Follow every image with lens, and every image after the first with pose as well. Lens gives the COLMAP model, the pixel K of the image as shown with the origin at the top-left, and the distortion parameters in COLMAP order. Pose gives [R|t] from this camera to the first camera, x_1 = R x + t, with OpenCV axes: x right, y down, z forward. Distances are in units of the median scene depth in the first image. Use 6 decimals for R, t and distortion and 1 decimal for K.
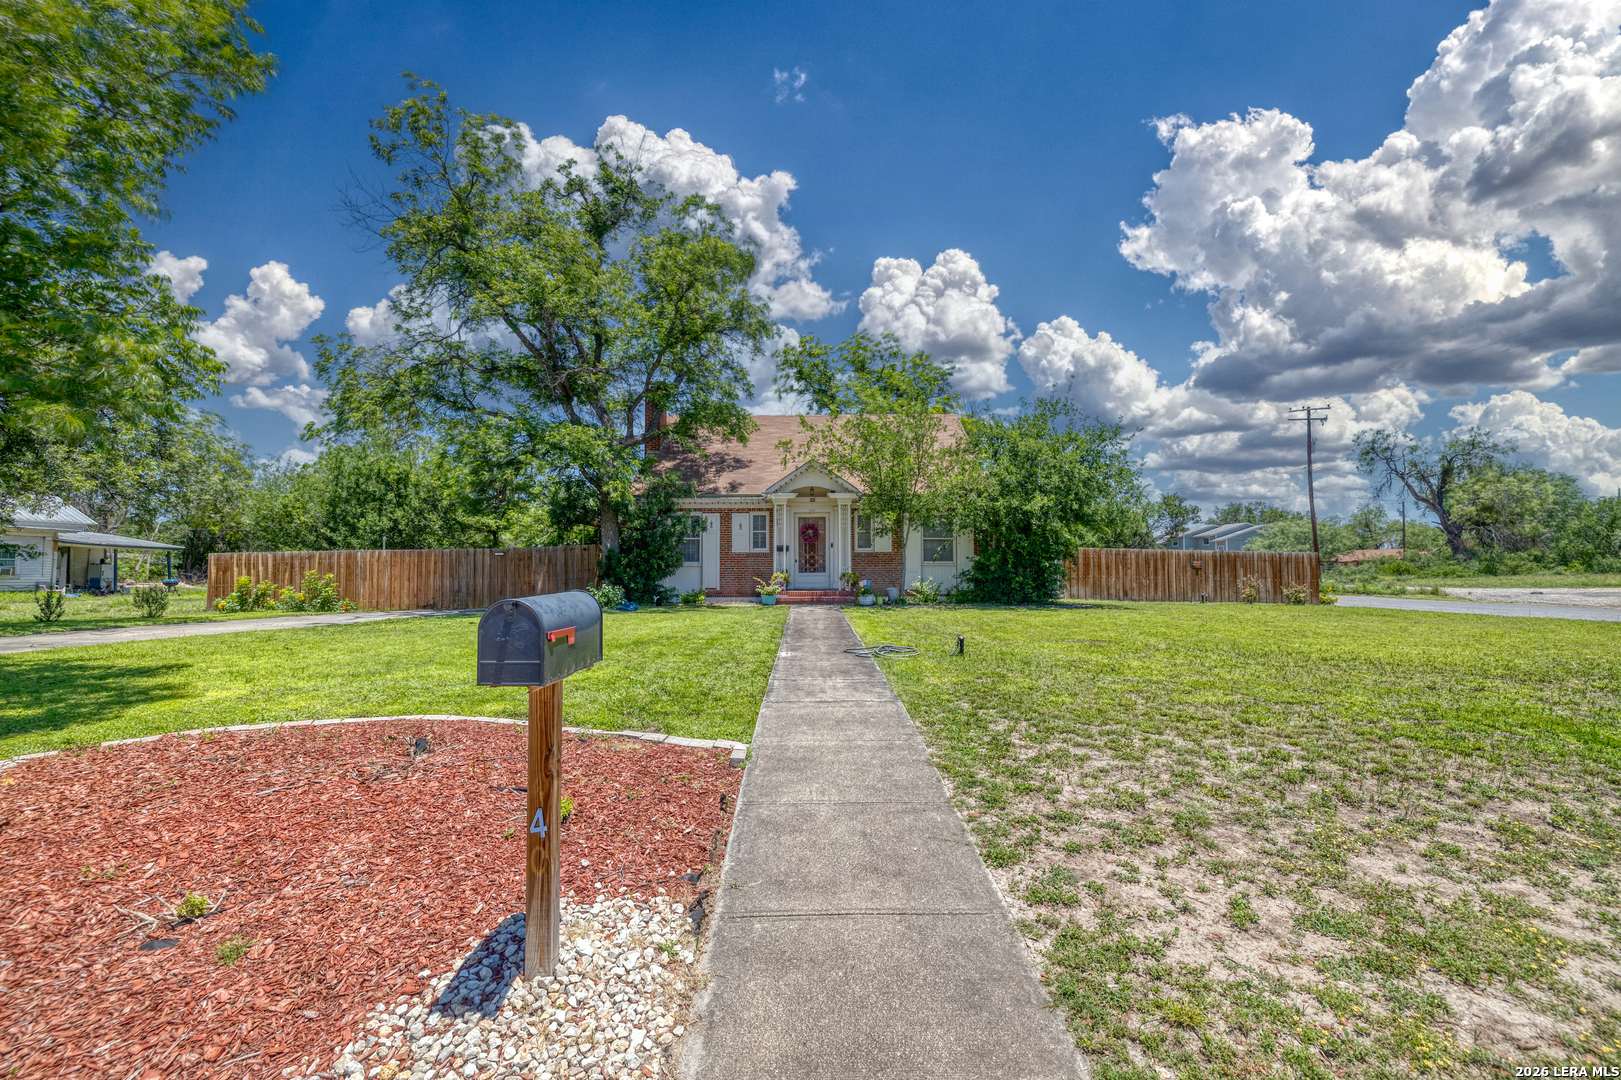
lens RADIAL K [[680.3, 0, 812.6], [0, 680.3, 536.1], [0, 0, 1]] dist [0.000508, -0.000177]
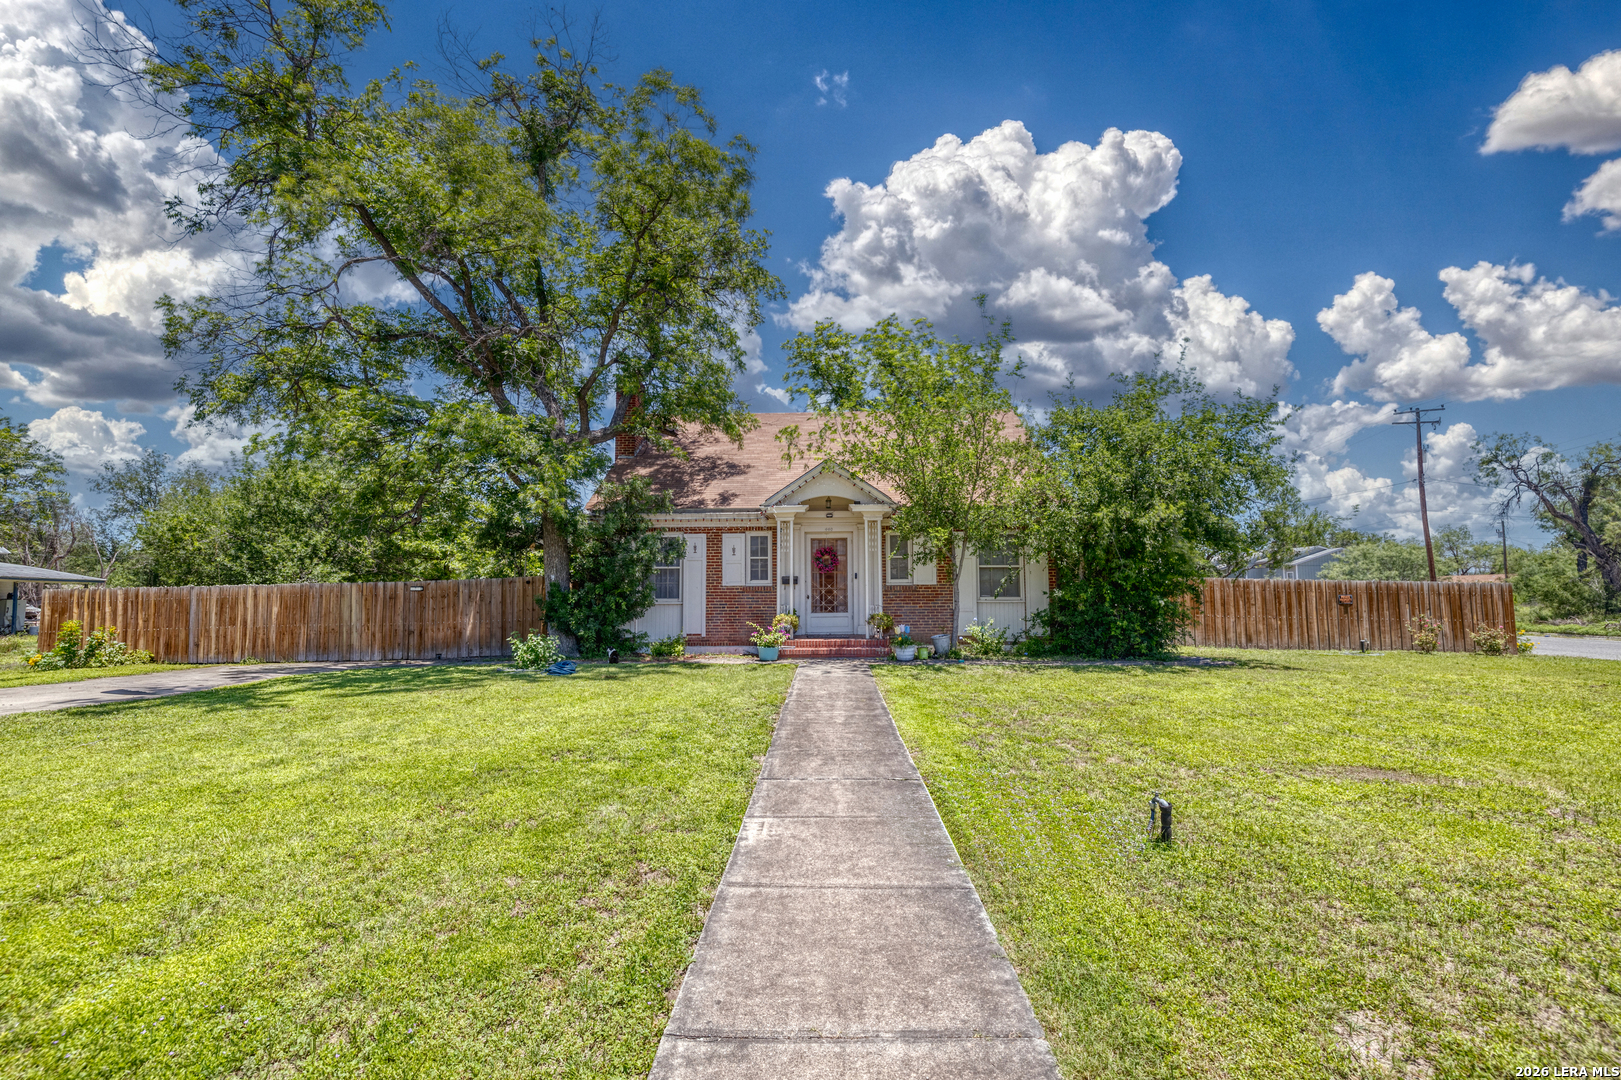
lens RADIAL K [[680.3, 0, 812.6], [0, 680.3, 536.1], [0, 0, 1]] dist [0.000508, -0.000177]
pose [[0.999441, -0.005734, -0.032945, 0.005906], [0.004432, 0.999210, -0.039485, -0.000722], [0.033145, 0.039317, 0.998677, 0.260307]]
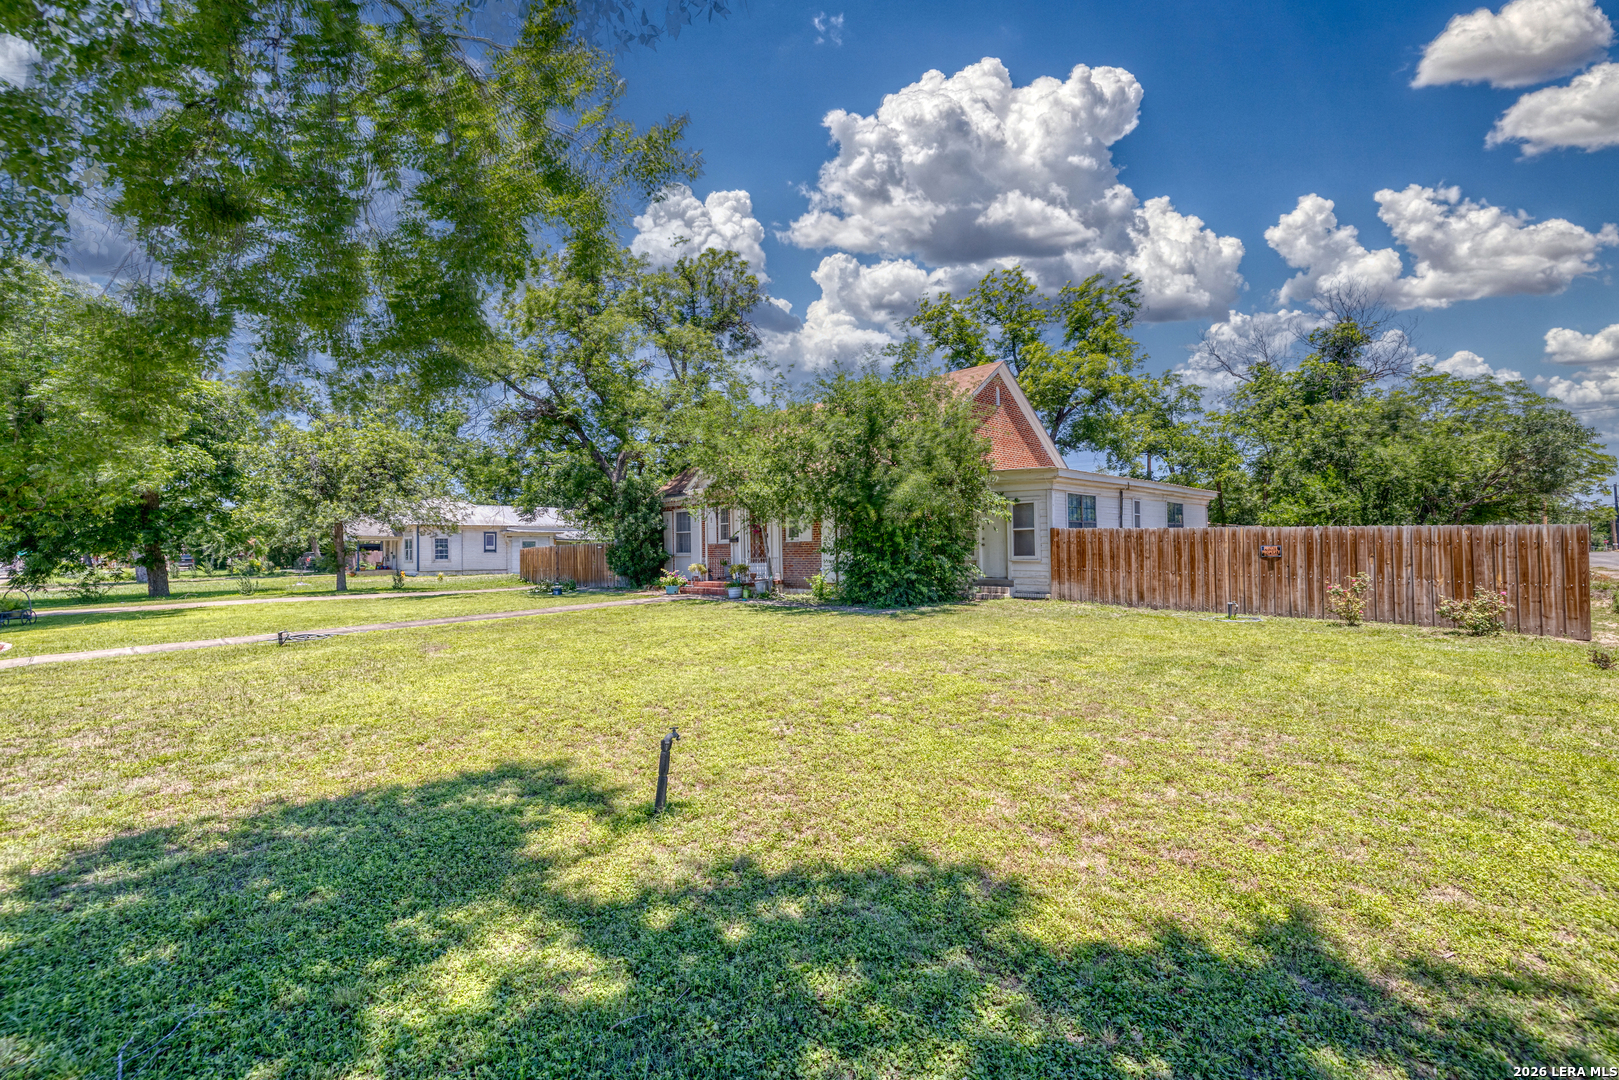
lens RADIAL K [[679.4, 0, 811.6], [0, 679.4, 536.1], [0, 0, 1]] dist [0.000508, -0.000177]
pose [[0.720894, -0.021279, -0.692719, 0.770872], [0.043436, 0.998951, 0.014517, 0.002980], [0.691683, -0.040554, 0.721062, 0.339984]]
